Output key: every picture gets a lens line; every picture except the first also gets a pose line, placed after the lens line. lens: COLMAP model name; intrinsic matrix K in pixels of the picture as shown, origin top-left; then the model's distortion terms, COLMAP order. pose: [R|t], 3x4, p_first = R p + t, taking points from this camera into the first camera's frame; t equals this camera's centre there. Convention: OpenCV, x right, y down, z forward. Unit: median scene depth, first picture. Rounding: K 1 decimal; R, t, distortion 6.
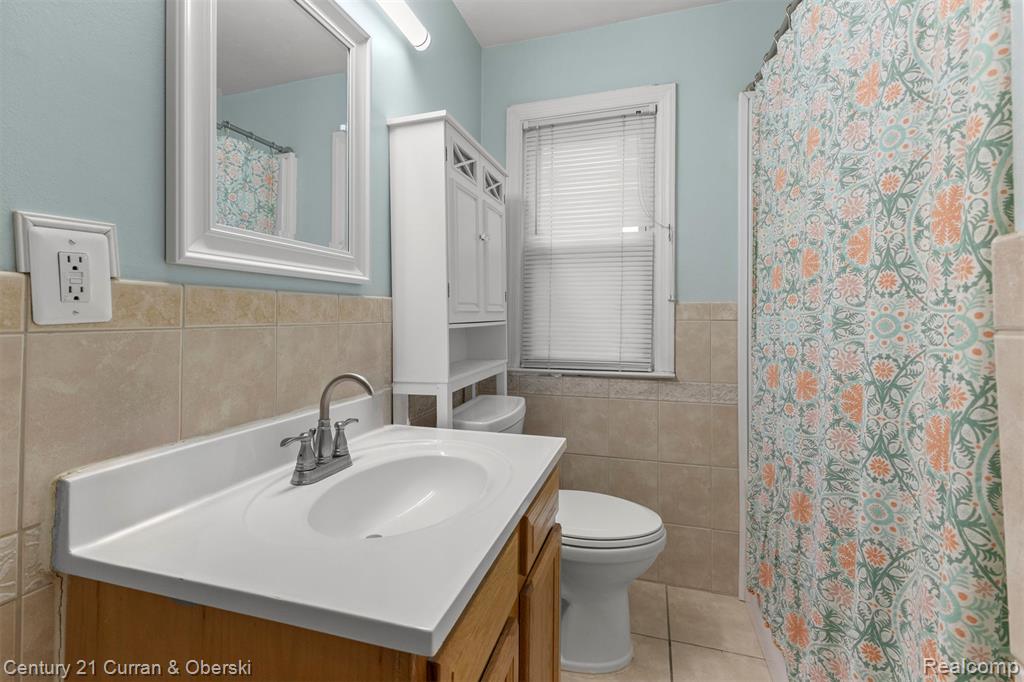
lens RADIAL K [[447.0, 0, 510.0], [0, 447.0, 316.6], [0, 0, 1]] dist [0.009778, -0.001285]
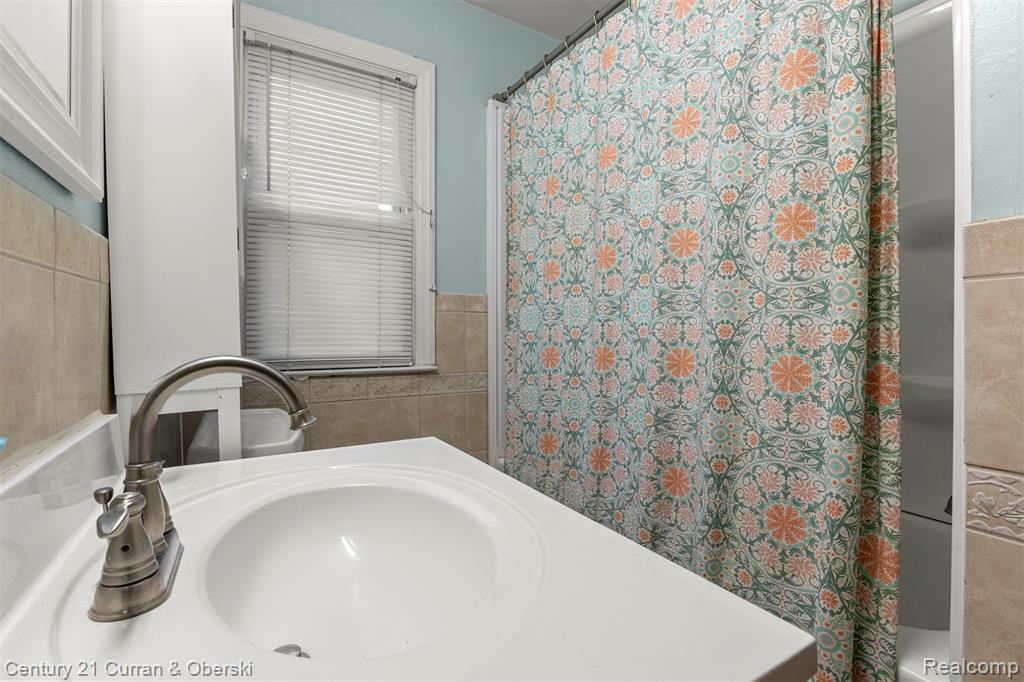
lens RADIAL K [[458.3, 0, 512.0], [0, 458.3, 341.6], [0, 0, 1]] dist [-0.015418, 0.001764]
pose [[0.676252, -0.013788, 0.736542, -0.545620], [-0.009806, 0.999568, 0.027715, 0.098638], [-0.736605, -0.025965, 0.675824, 0.450780]]
